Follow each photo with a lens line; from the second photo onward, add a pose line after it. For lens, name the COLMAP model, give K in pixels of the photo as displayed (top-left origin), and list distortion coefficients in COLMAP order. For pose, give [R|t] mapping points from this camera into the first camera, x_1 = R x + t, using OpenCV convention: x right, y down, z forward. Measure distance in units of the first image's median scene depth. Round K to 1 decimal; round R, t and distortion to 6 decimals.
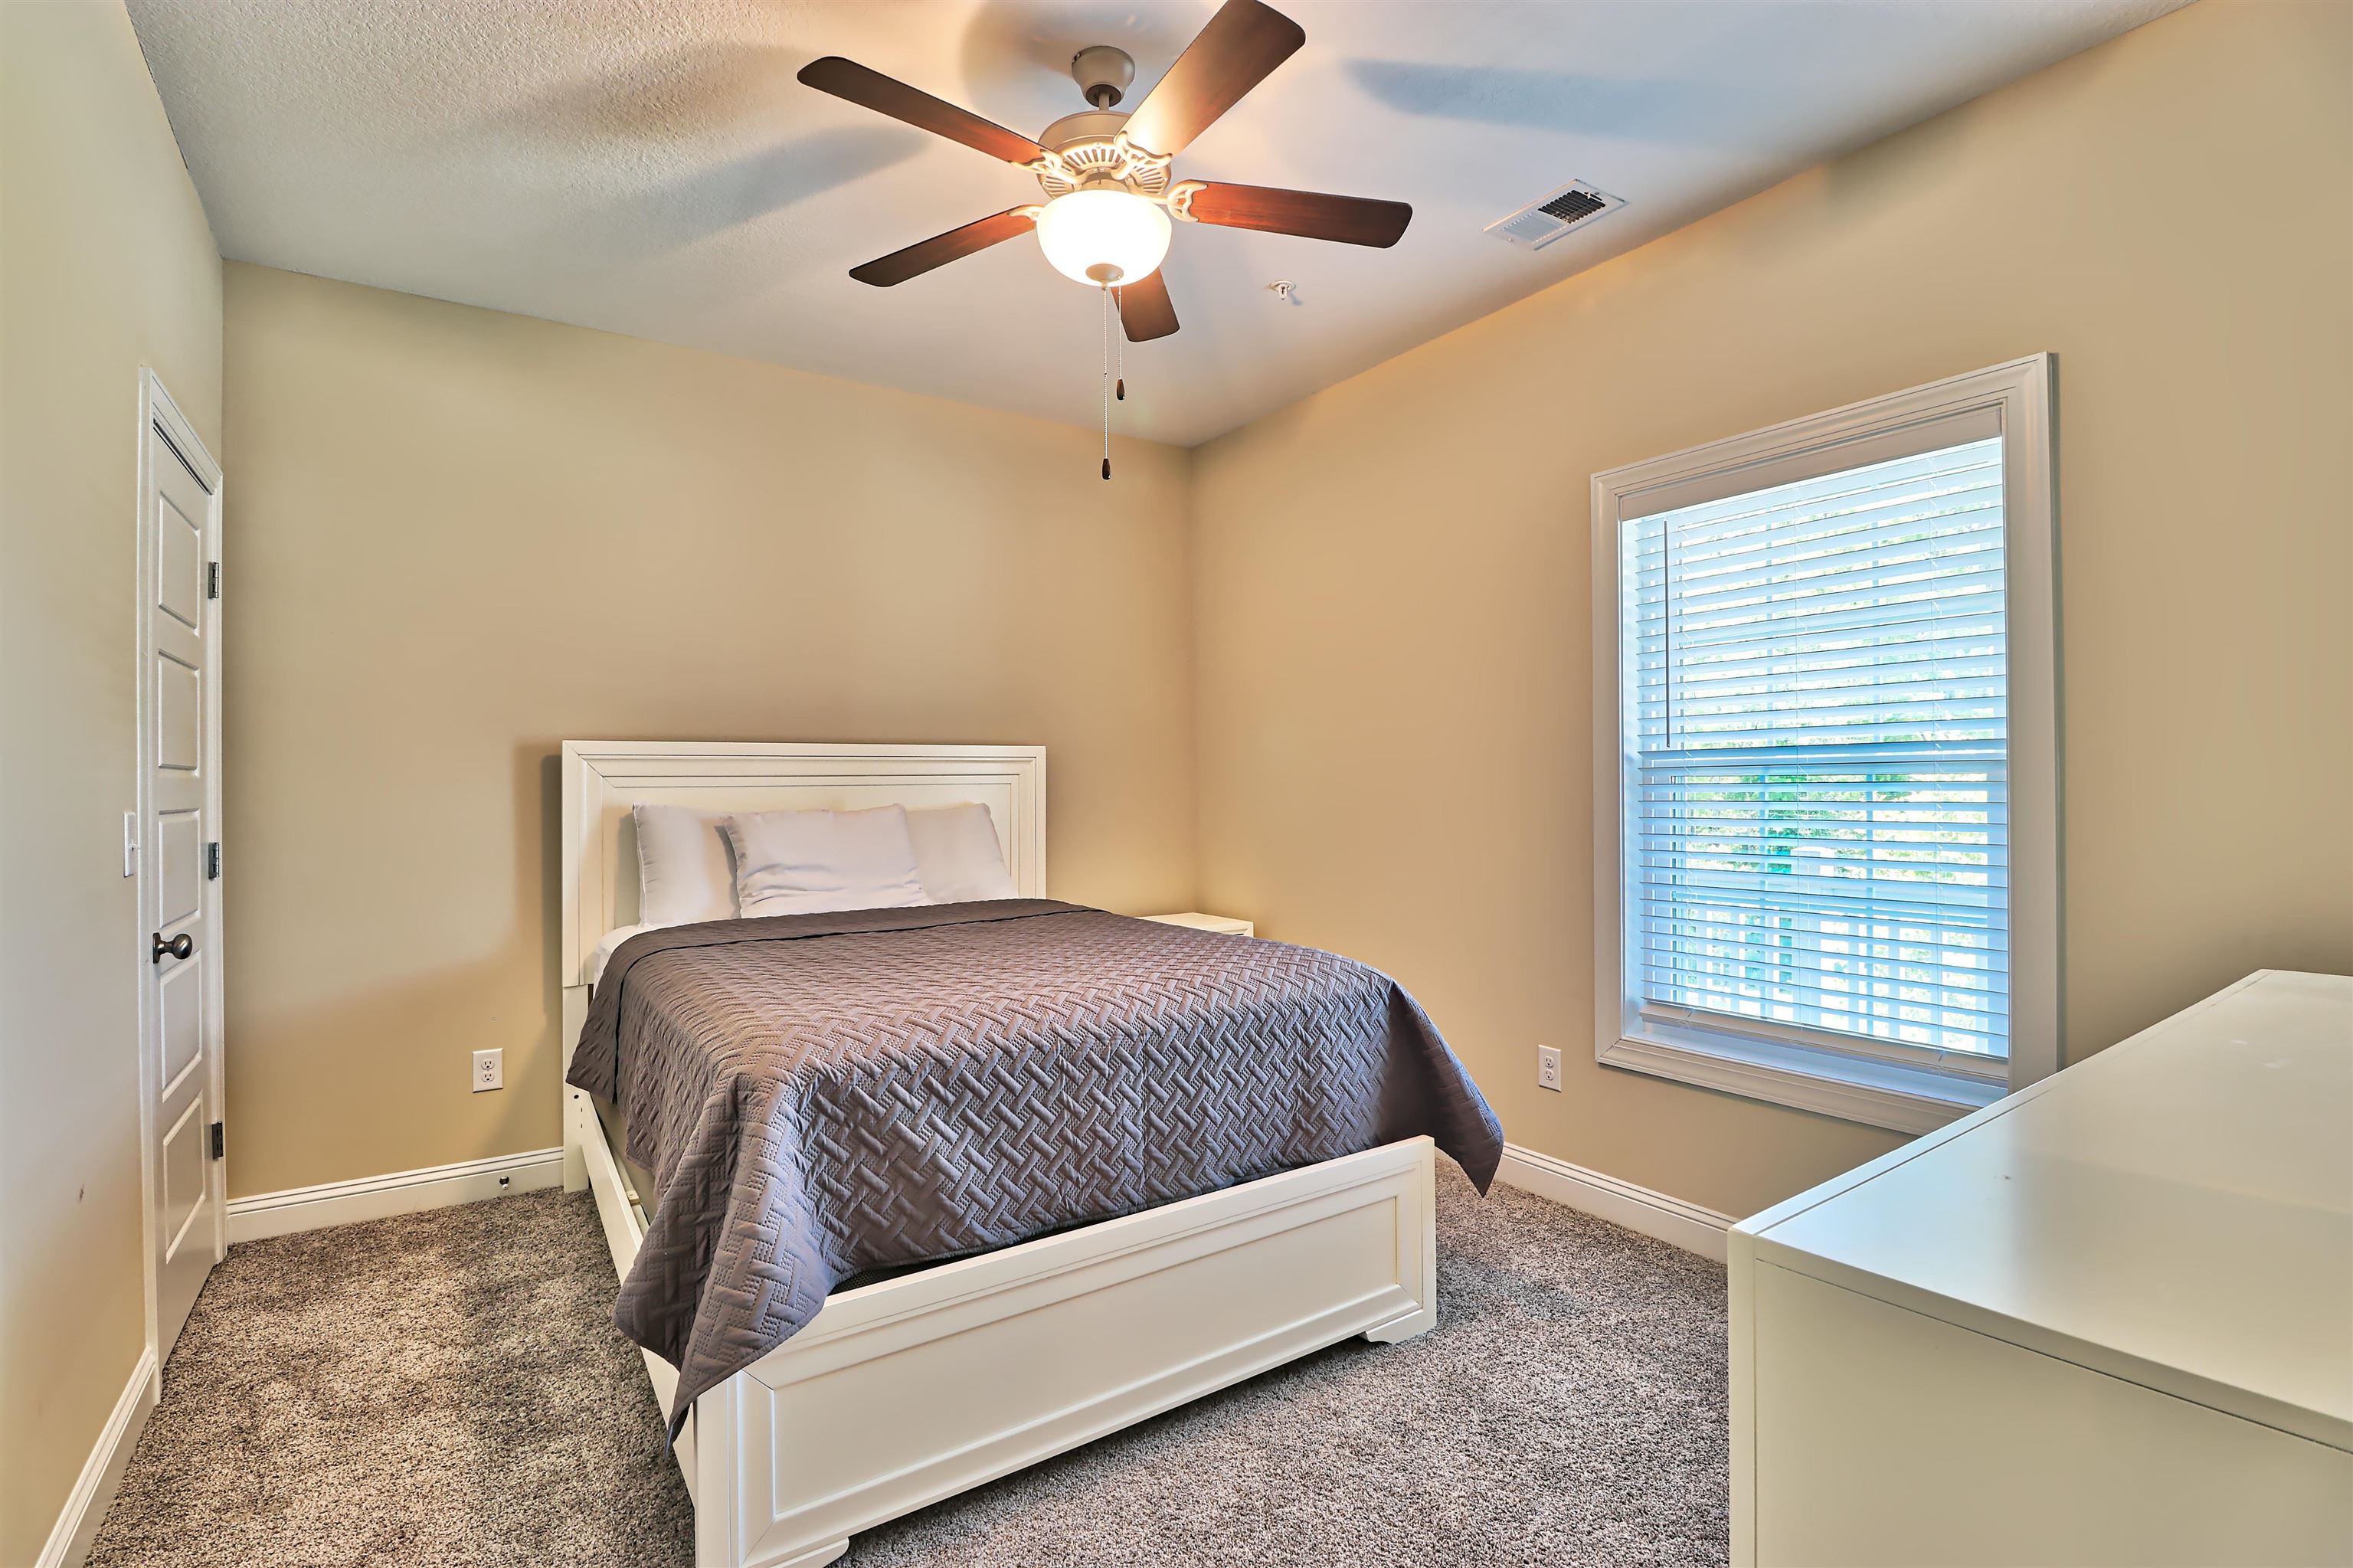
lens RADIAL K [[1085.4, 0, 1157.4], [0, 1085.4, 781.9], [0, 0, 1]] dist [-0.007858, -0.006754]
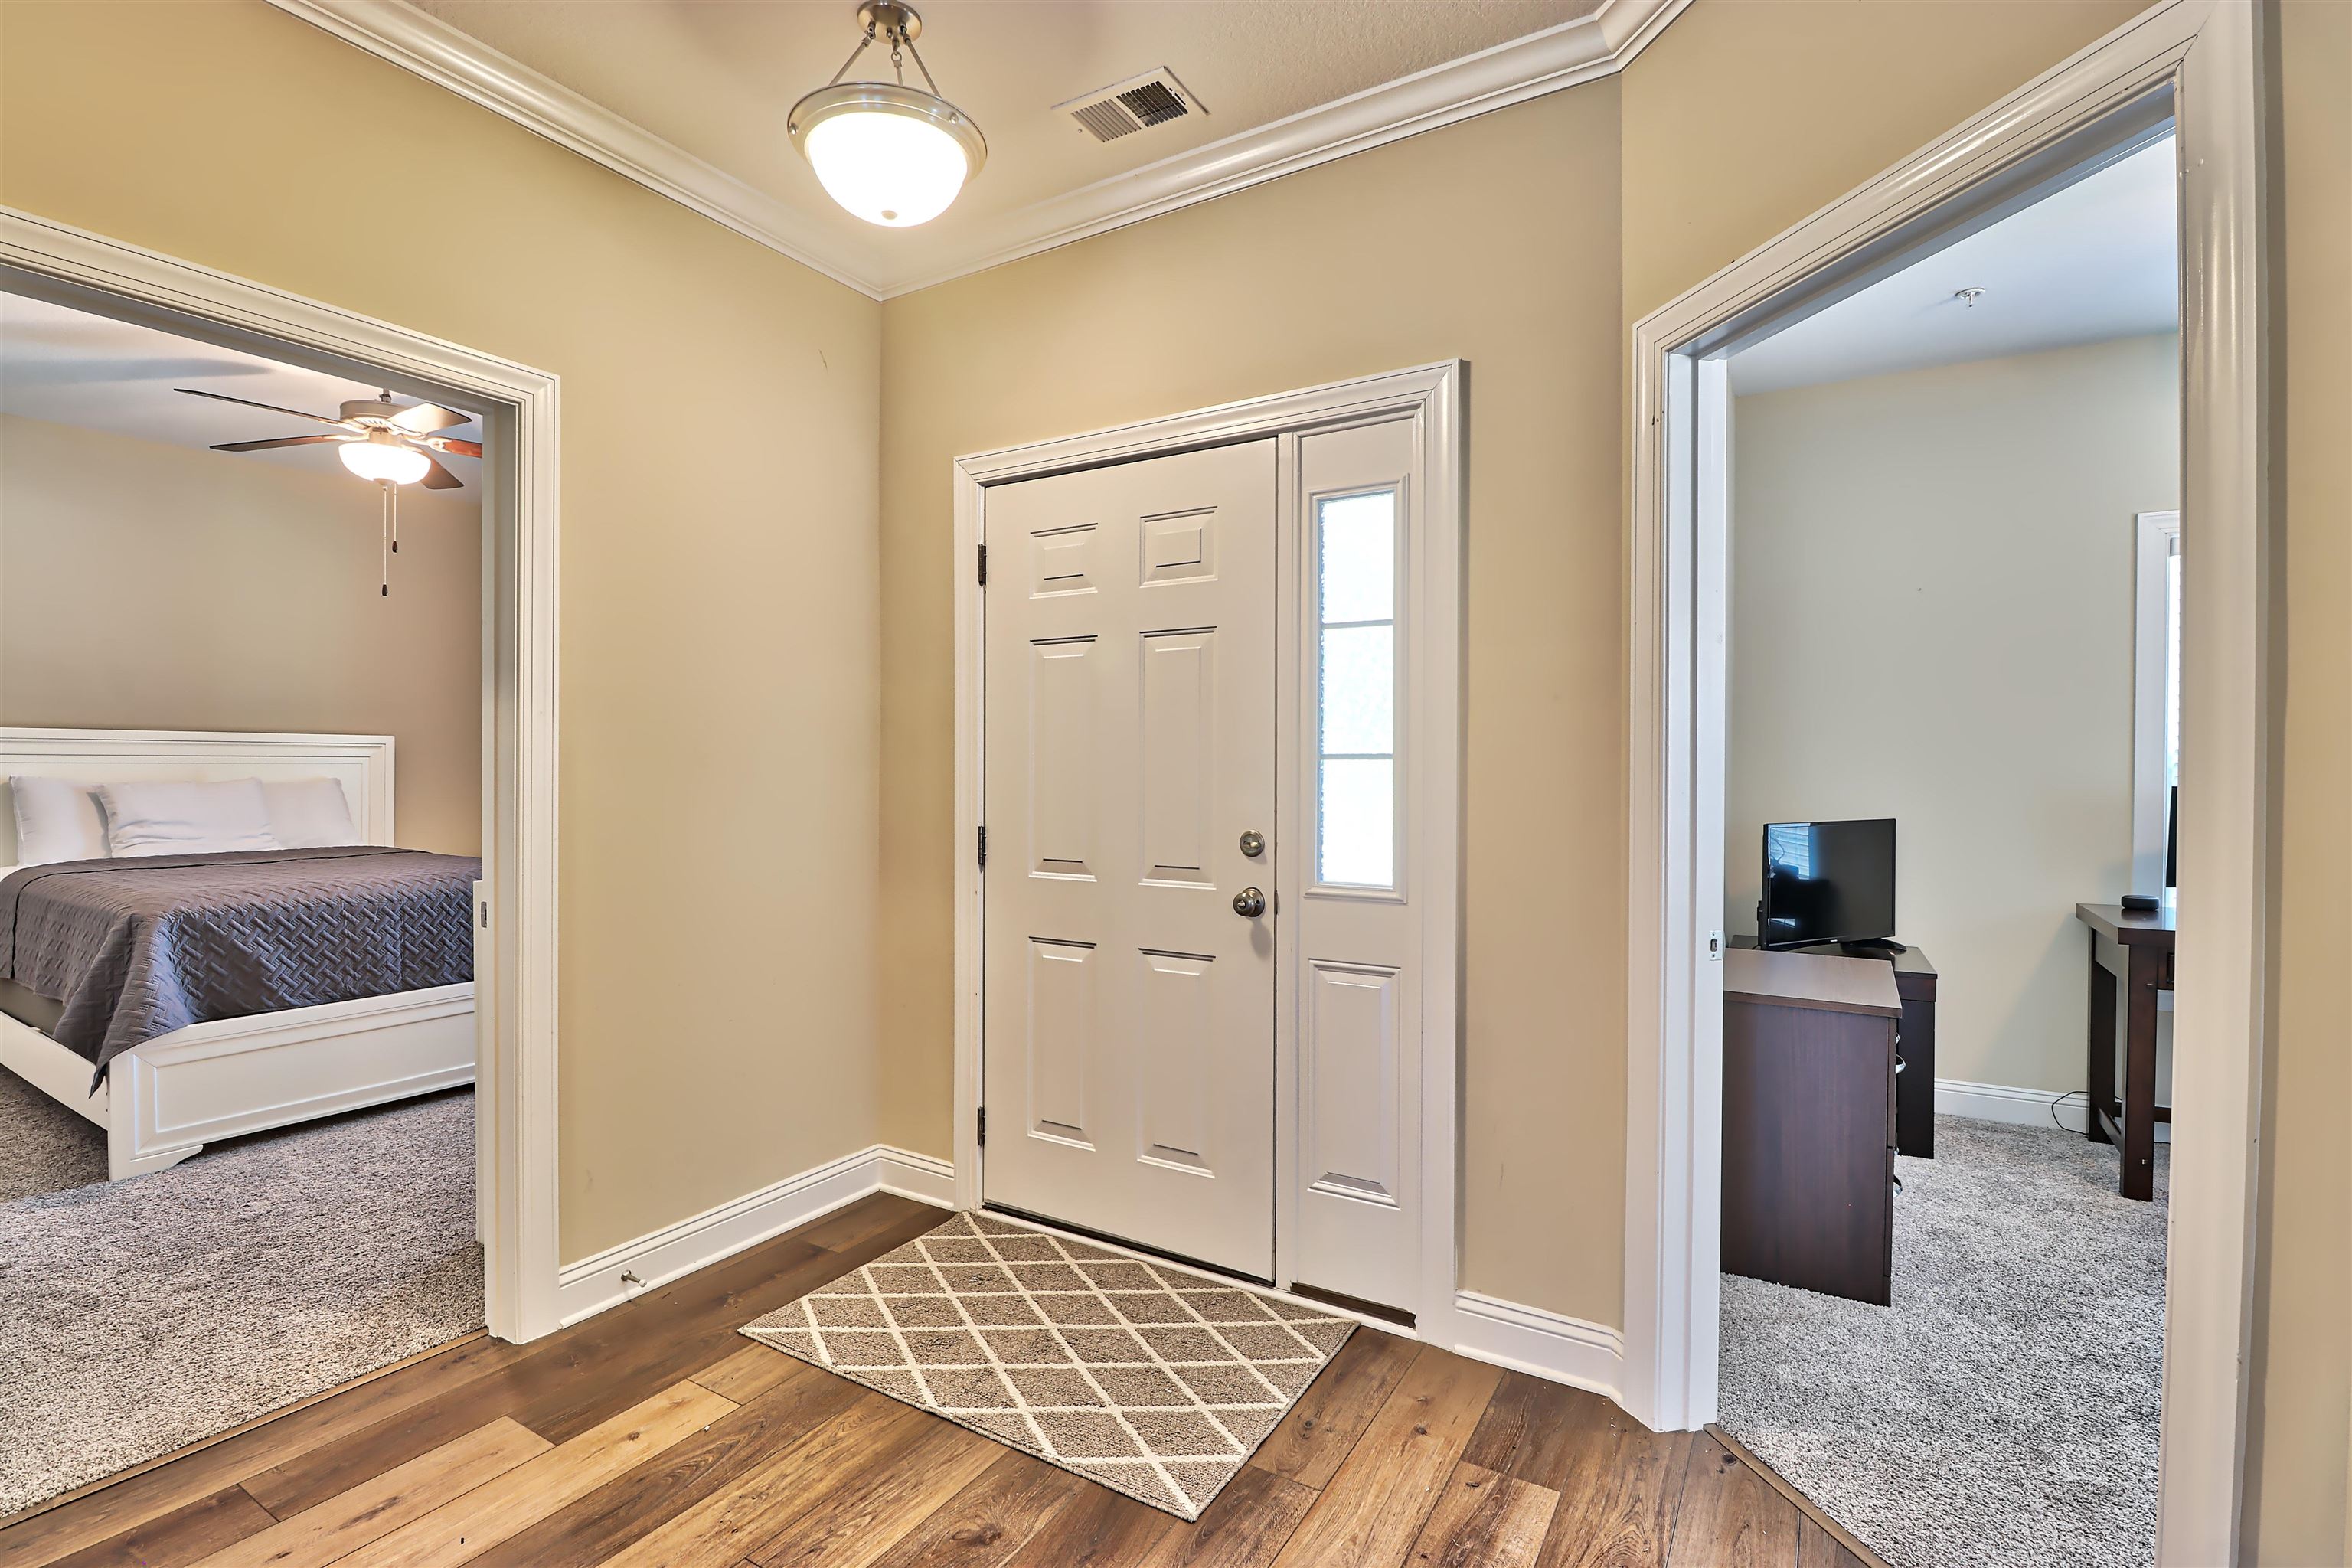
lens RADIAL K [[1084.9, 0, 1149.1], [0, 1084.9, 781.6], [0, 0, 1]] dist [-0.007858, -0.006754]
pose [[0.907970, 0.006201, 0.418990, 0.420093], [-0.013035, 0.999825, 0.013450, -0.015406], [-0.418833, -0.017674, 0.907891, -1.363397]]
